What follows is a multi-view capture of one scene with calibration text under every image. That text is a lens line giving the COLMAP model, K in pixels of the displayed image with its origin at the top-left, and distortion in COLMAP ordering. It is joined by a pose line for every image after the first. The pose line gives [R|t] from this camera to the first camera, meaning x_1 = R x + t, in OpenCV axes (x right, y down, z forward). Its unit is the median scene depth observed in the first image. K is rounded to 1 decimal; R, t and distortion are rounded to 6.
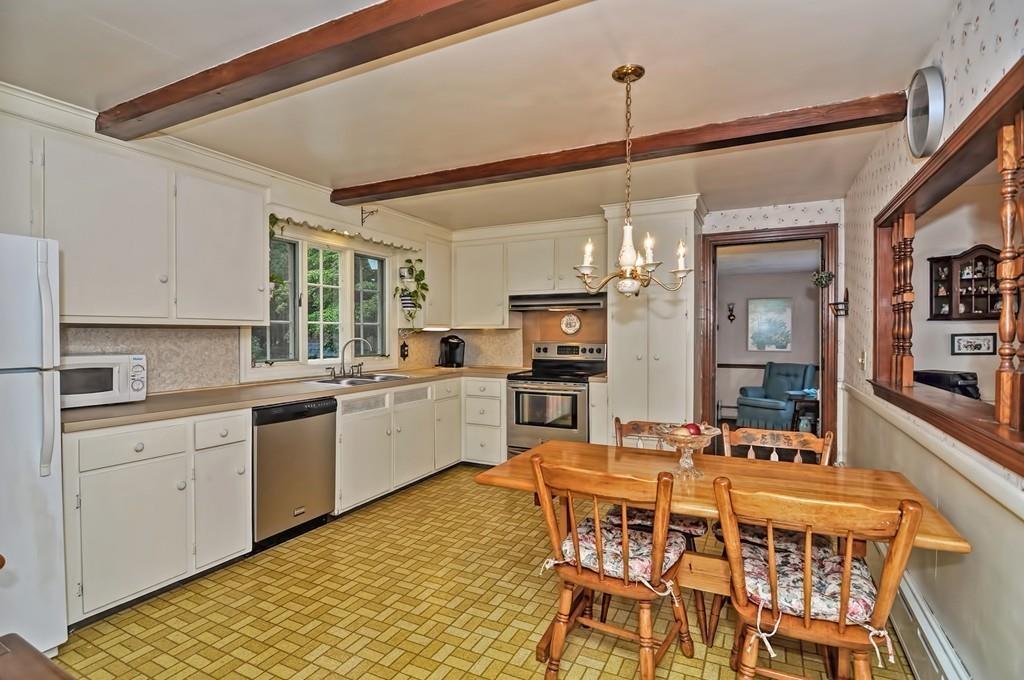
lens RADIAL K [[492.4, 0, 516.7], [0, 492.4, 344.4], [0, 0, 1]] dist [-0.008739, -0.003289]
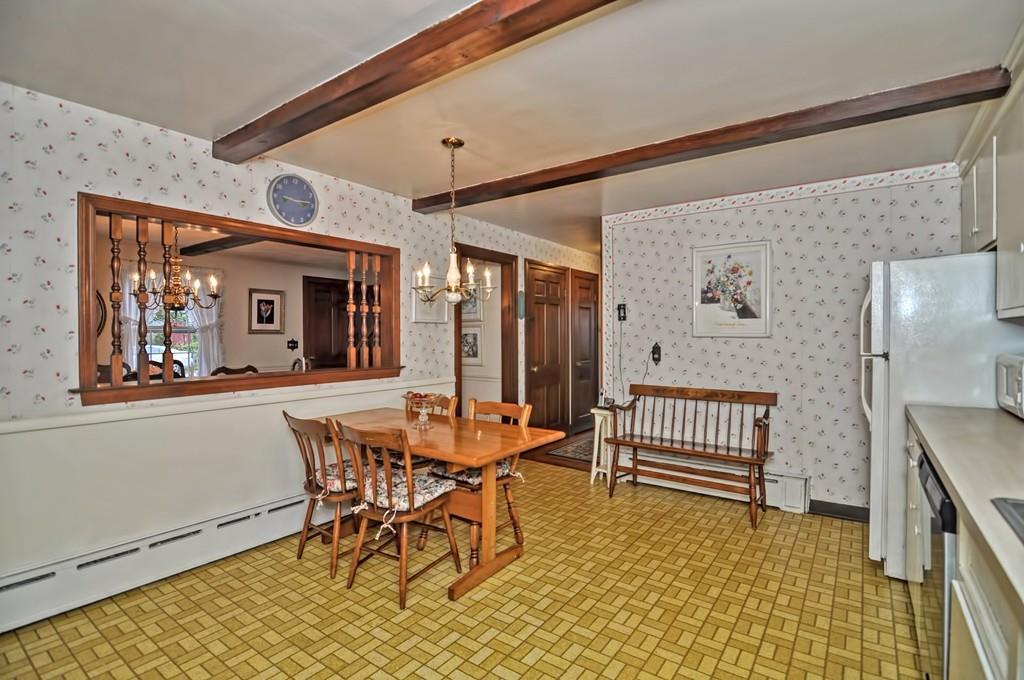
lens RADIAL K [[492.4, 0, 510.8], [0, 492.4, 338.0], [0, 0, 1]] dist [-0.008739, -0.003289]
pose [[-0.984546, 0.001489, 0.175119, -0.114673], [0.005563, 0.999725, 0.022774, -0.023033], [-0.175037, 0.023396, -0.984284, 1.542395]]
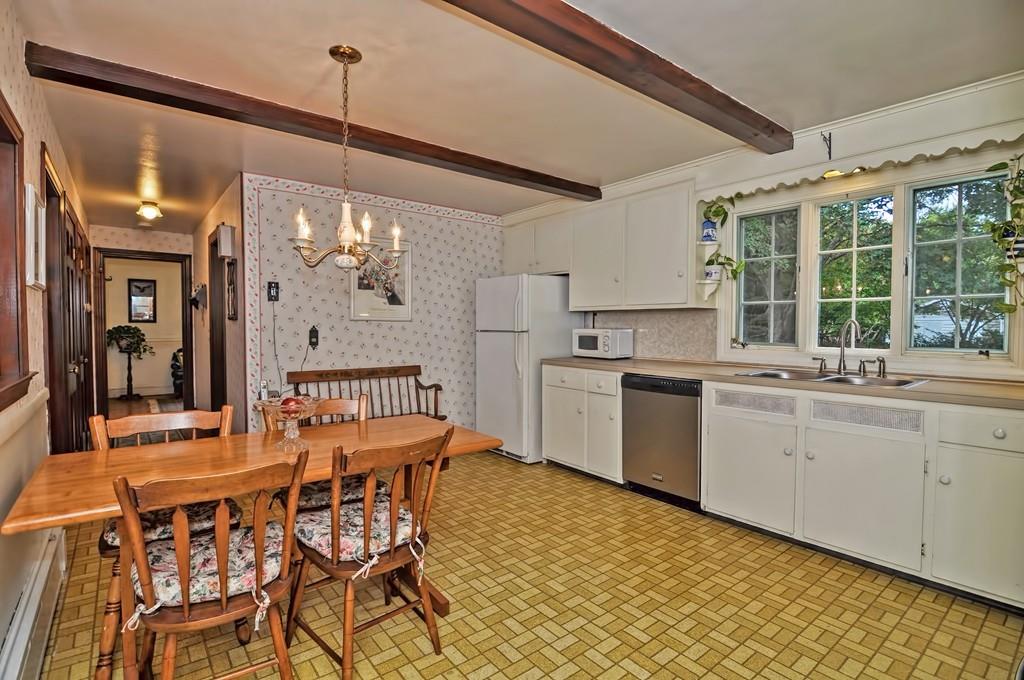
lens RADIAL K [[492.4, 0, 513.2], [0, 492.4, 340.7], [0, 0, 1]] dist [-0.008739, -0.003289]
pose [[-0.427141, 0.029365, -0.903708, 0.675652], [-0.019520, 0.998940, 0.041686, -0.002641], [0.903974, 0.035446, -0.426116, 1.166804]]
